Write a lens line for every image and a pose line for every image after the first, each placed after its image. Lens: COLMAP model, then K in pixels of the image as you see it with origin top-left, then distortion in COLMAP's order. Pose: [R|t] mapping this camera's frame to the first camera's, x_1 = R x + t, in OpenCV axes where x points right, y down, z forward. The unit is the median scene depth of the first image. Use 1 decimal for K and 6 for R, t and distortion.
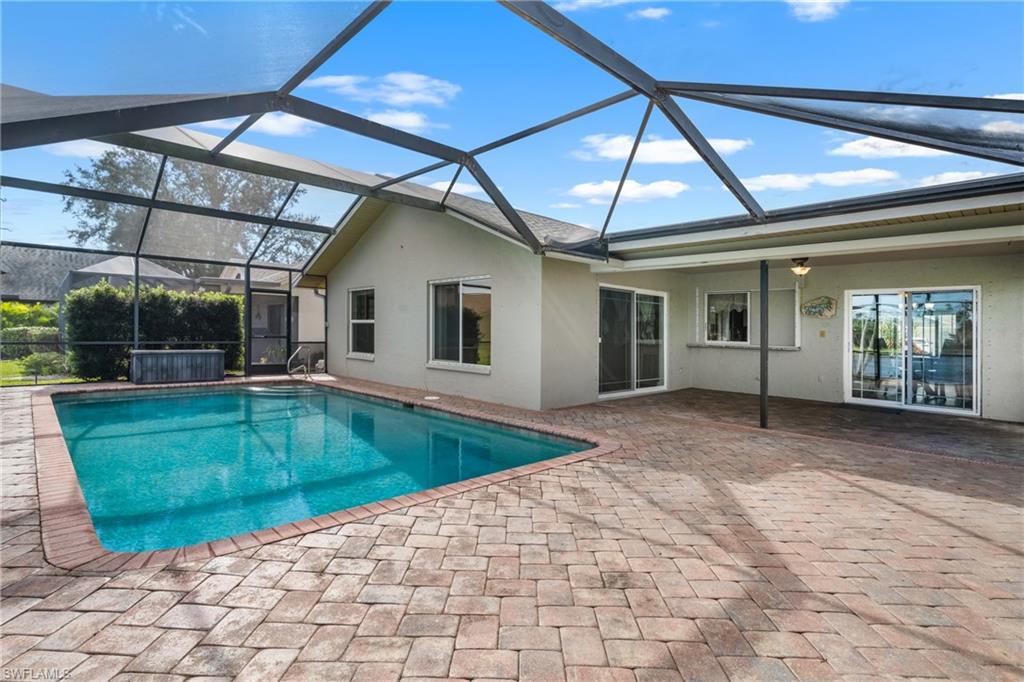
lens RADIAL K [[479.6, 0, 511.7], [0, 479.6, 331.6], [0, 0, 1]] dist [-0.001462, 0.000027]
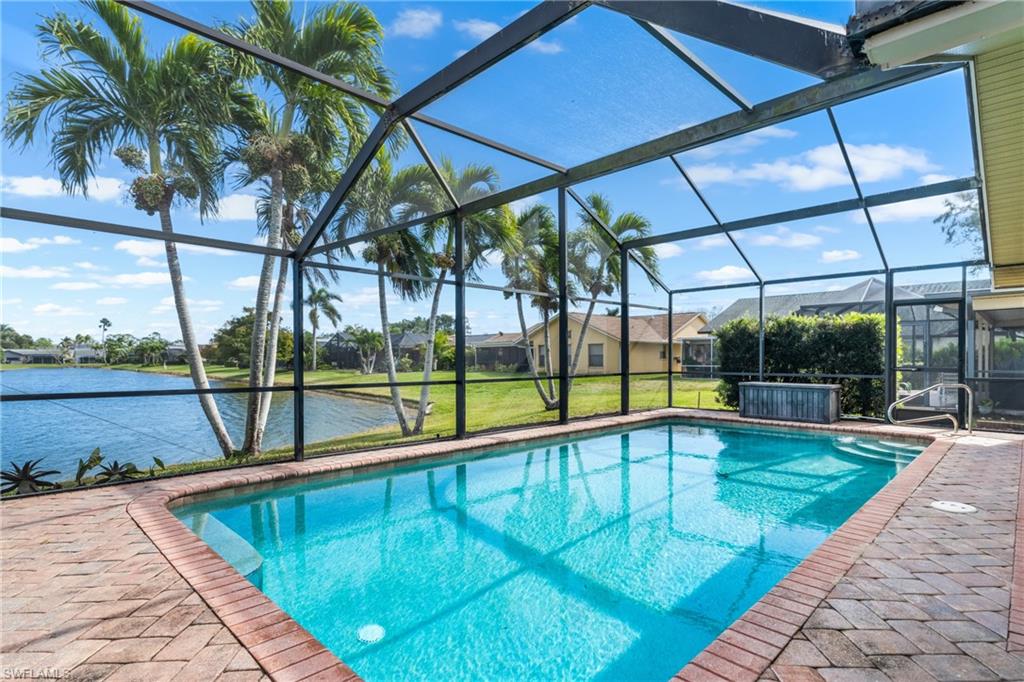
lens RADIAL K [[516.5, 0, 543.0], [0, 516.5, 366.4], [0, 0, 1]] dist [0.000629, -0.000044]
pose [[0.056567, -0.003399, -0.998393, 0.232030], [-0.002498, 0.999991, -0.003546, 0.011944], [0.998396, 0.002694, 0.056558, 0.506145]]
